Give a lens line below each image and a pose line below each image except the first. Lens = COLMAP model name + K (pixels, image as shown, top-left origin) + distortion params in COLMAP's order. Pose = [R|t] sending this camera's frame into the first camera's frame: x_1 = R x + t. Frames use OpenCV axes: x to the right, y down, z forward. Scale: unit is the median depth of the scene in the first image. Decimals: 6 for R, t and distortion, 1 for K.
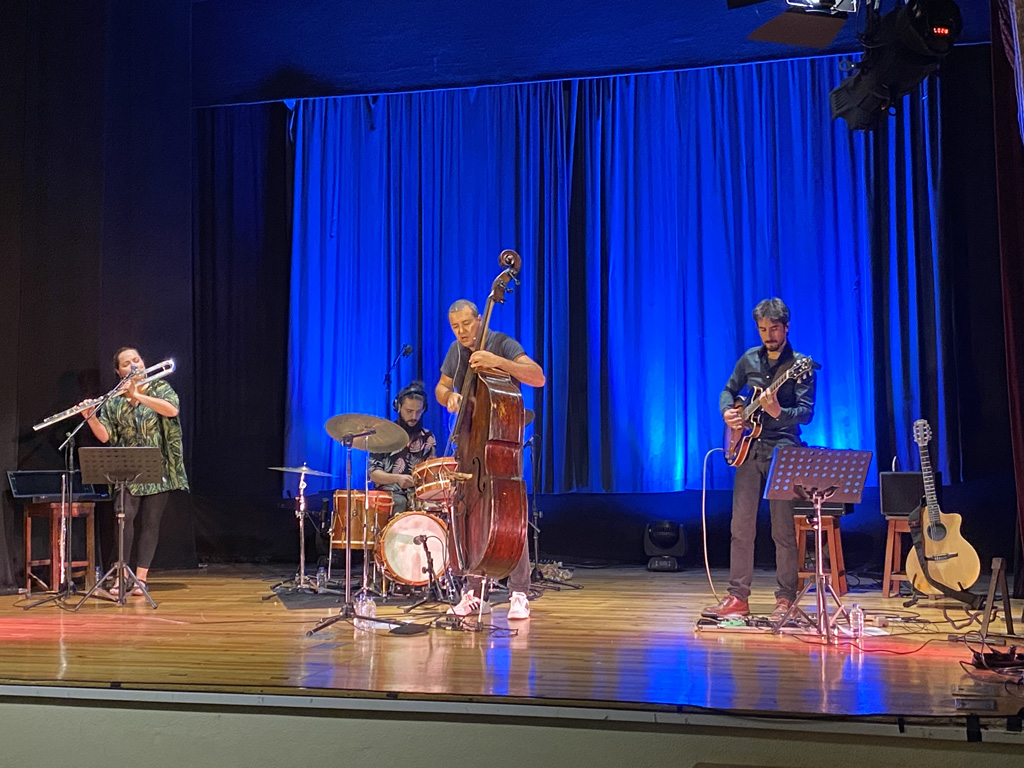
lens RADIAL K [[1546.3, 0, 512.0], [0, 1546.3, 384.0], [0, 0, 1]] dist [0.255932, -0.841596]
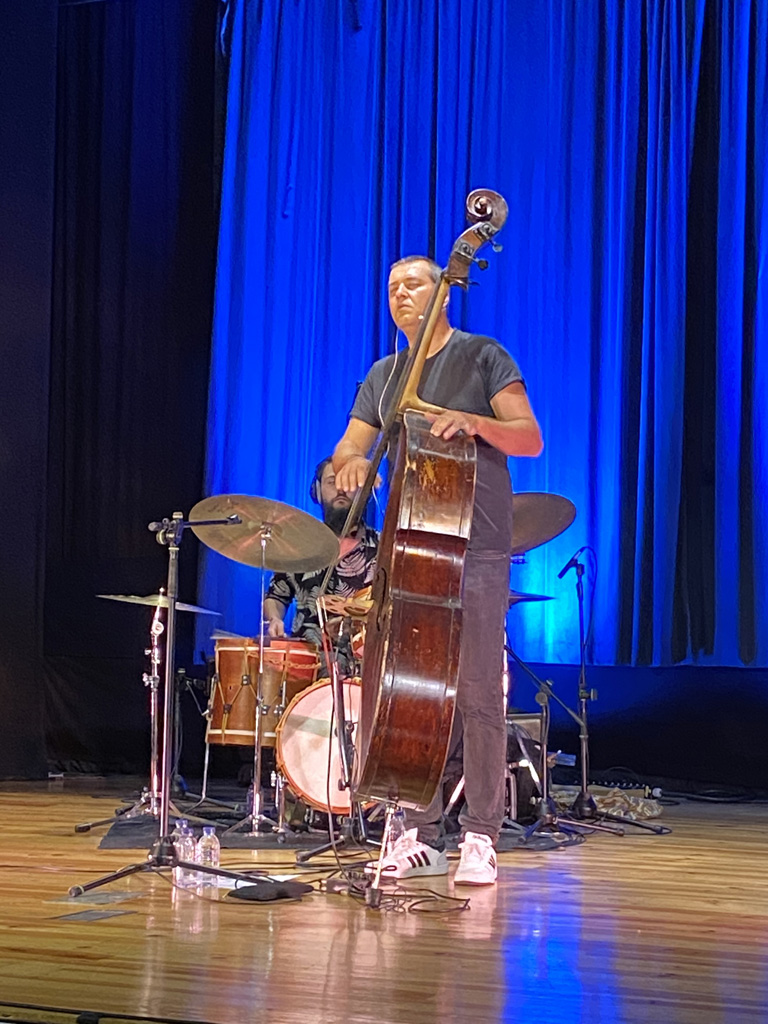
lens RADIAL K [[2309.0, 0, 384.0], [0, 2309.0, 512.0], [0, 0, 1]] dist [0.280351, -0.190338]
pose [[0.986901, 0.012147, -0.160870, 0.079139], [-0.014194, 0.999832, -0.011583, 0.031809], [0.160702, 0.013715, 0.986908, 0.192138]]
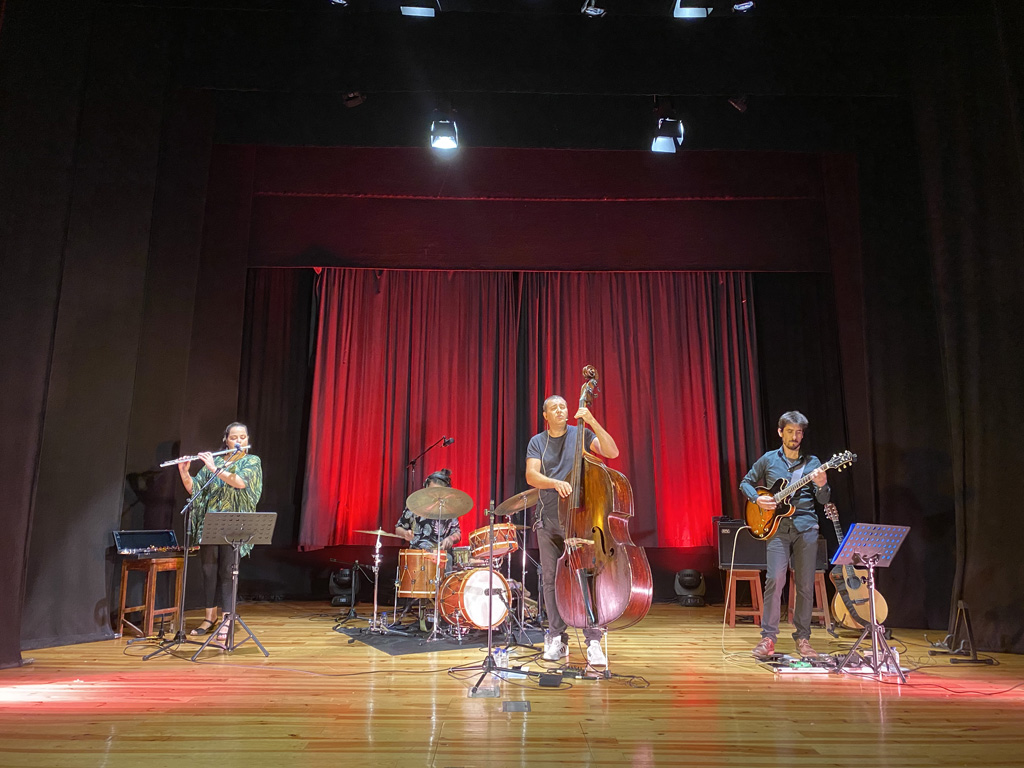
lens RADIAL K [[782.3, 0, 512.0], [0, 782.3, 384.0], [0, 0, 1]] dist [0.081435, -0.126492]
pose [[0.955448, 0.064022, 0.288133, -0.223162], [-0.028233, 0.991540, -0.126695, 0.013789], [-0.293807, 0.112916, 0.949172, 0.354001]]
